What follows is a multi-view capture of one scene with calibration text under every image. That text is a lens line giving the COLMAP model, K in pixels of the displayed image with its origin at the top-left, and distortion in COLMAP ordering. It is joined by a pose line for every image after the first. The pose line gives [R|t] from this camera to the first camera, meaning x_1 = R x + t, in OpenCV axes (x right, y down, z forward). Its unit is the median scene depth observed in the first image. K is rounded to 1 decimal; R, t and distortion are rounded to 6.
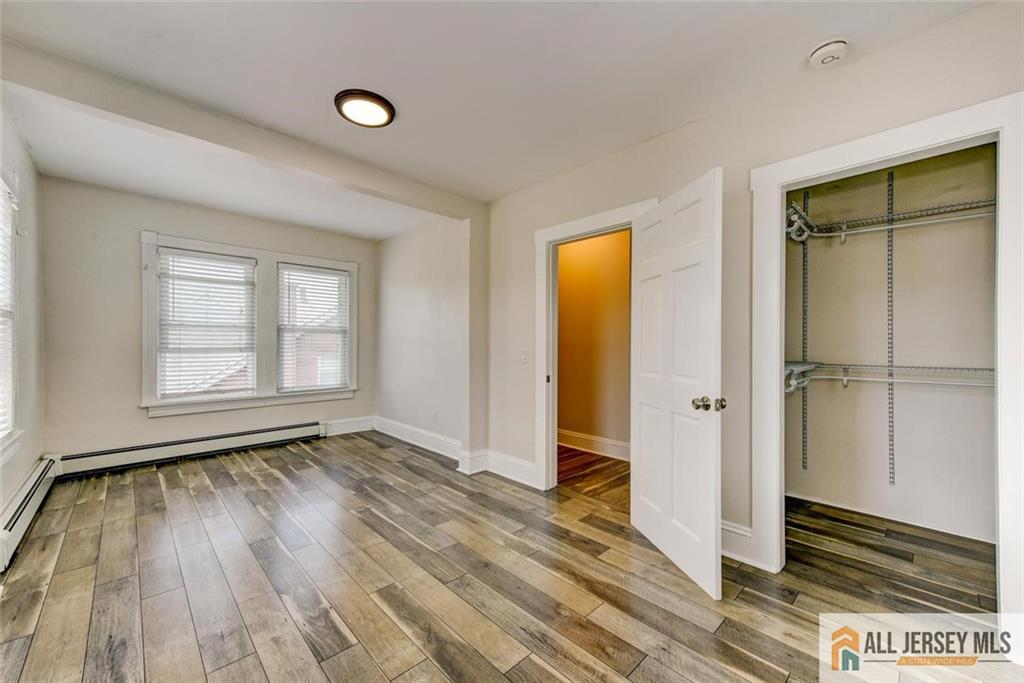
lens RADIAL K [[401.3, 0, 512.7], [0, 401.3, 345.1], [0, 0, 1]] dist [-0.000611, -0.000063]
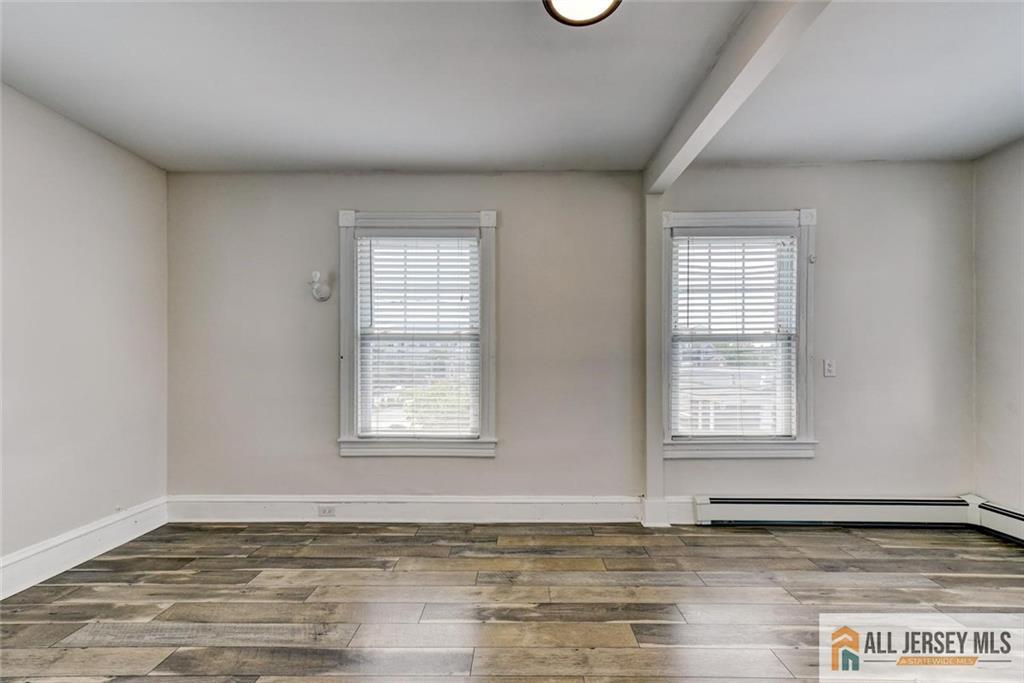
lens RADIAL K [[401.3, 0, 512.7], [0, 401.3, 345.1], [0, 0, 1]] dist [-0.000611, -0.000063]
pose [[-0.694806, -0.028487, -0.718633, 0.163091], [-0.001632, 0.999275, -0.038034, -0.009579], [0.719195, -0.025253, -0.694349, 1.152090]]
